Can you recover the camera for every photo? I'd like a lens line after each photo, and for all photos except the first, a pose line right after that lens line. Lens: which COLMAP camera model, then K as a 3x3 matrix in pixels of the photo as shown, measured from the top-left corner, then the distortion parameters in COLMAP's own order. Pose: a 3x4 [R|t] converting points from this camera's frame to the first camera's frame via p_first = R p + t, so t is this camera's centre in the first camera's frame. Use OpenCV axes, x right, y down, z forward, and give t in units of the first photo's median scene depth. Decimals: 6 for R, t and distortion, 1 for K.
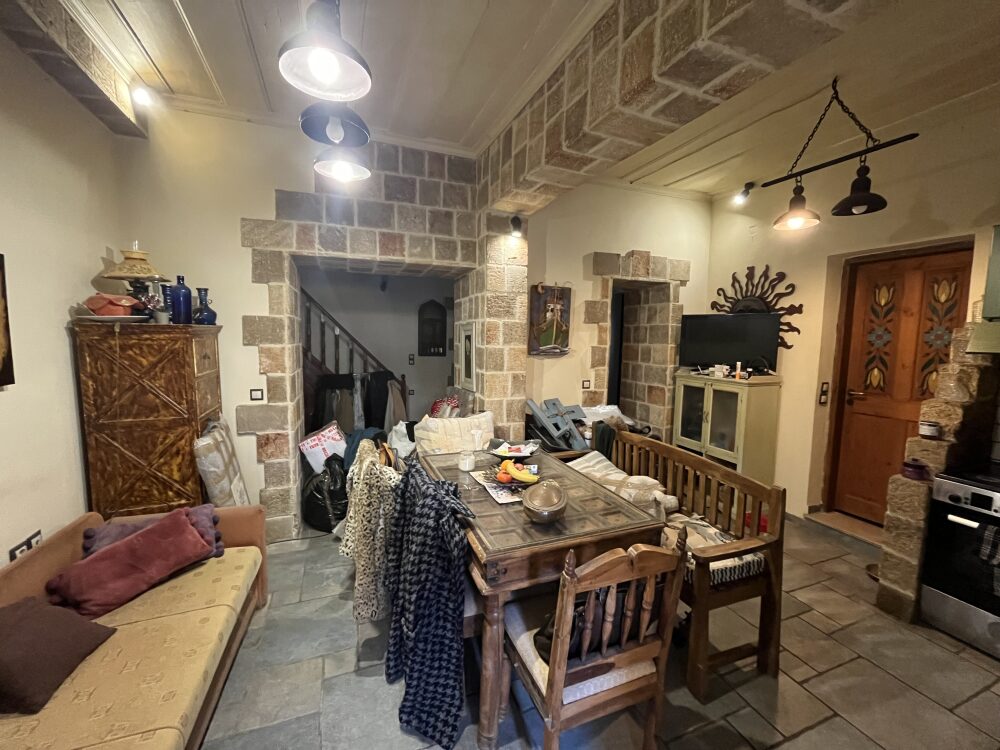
lens RADIAL K [[403.6, 0, 497.1], [0, 403.6, 373.9], [0, 0, 1]] dist [-0.004435, -0.001046]
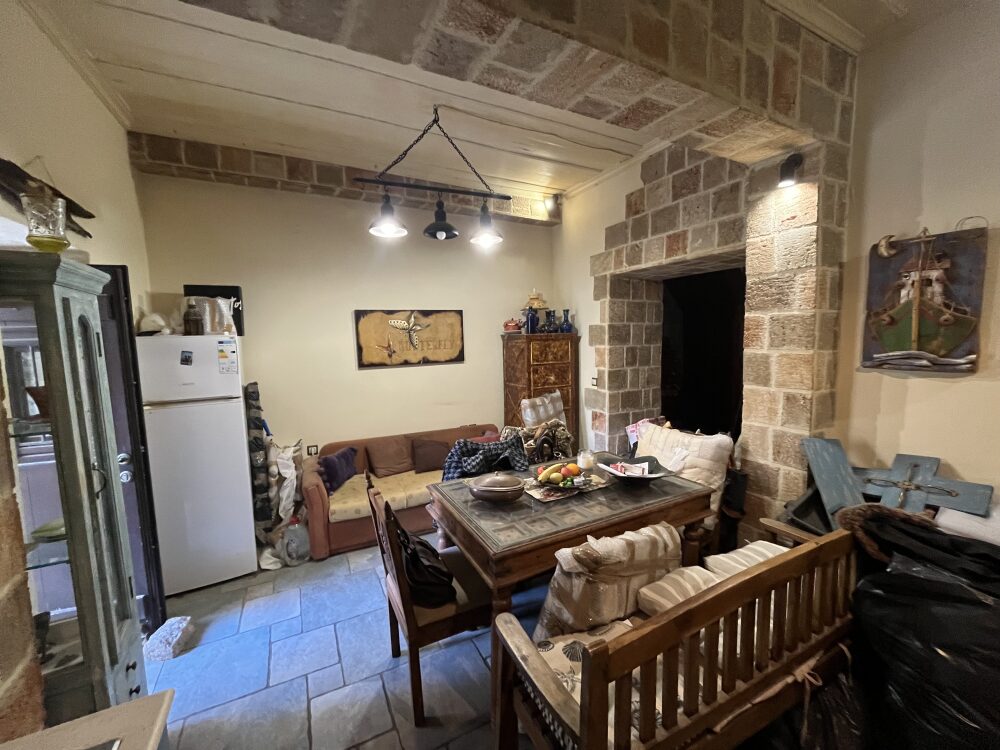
lens RADIAL K [[403.6, 0, 498.0], [0, 403.6, 374.0], [0, 0, 1]] dist [-0.004435, -0.001046]
pose [[0.106583, 0.079992, -0.991081, 0.655406], [-0.073514, 0.994665, 0.072375, -0.044766], [0.991582, 0.065144, 0.111895, 0.458342]]
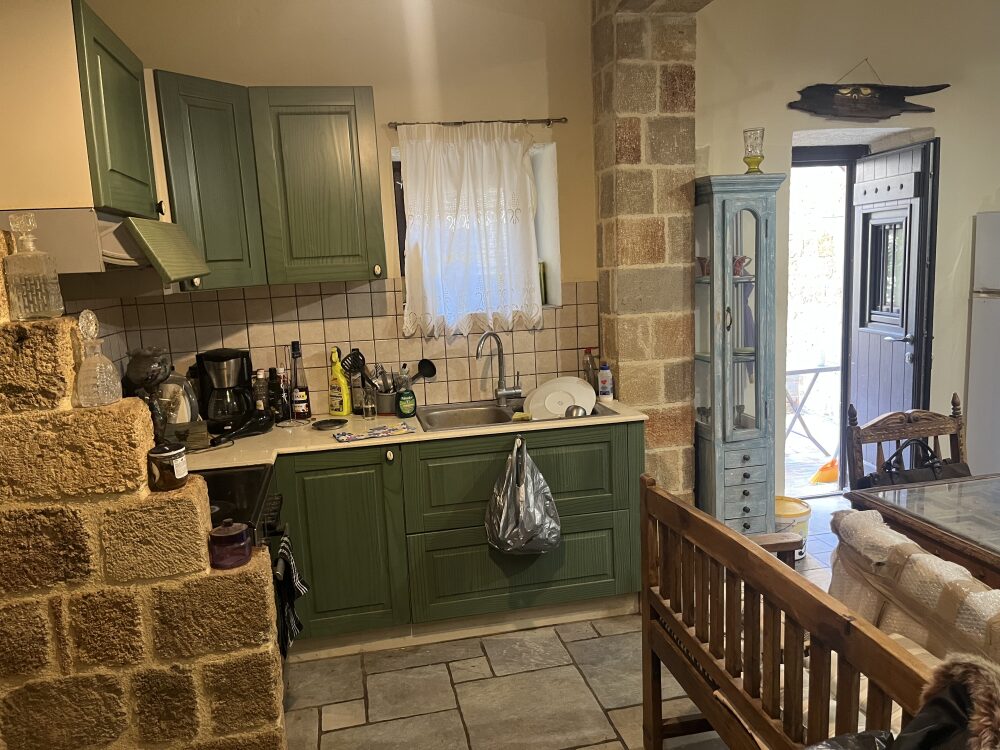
lens RADIAL K [[752.7, 0, 501.5], [0, 752.7, 379.3], [0, 0, 1]] dist [0.044847, -0.072051]
pose [[-0.987732, 0.009586, 0.155862, 0.426505], [0.049926, 0.965112, 0.257035, -0.100412], [-0.147960, 0.261663, -0.953751, 1.192165]]
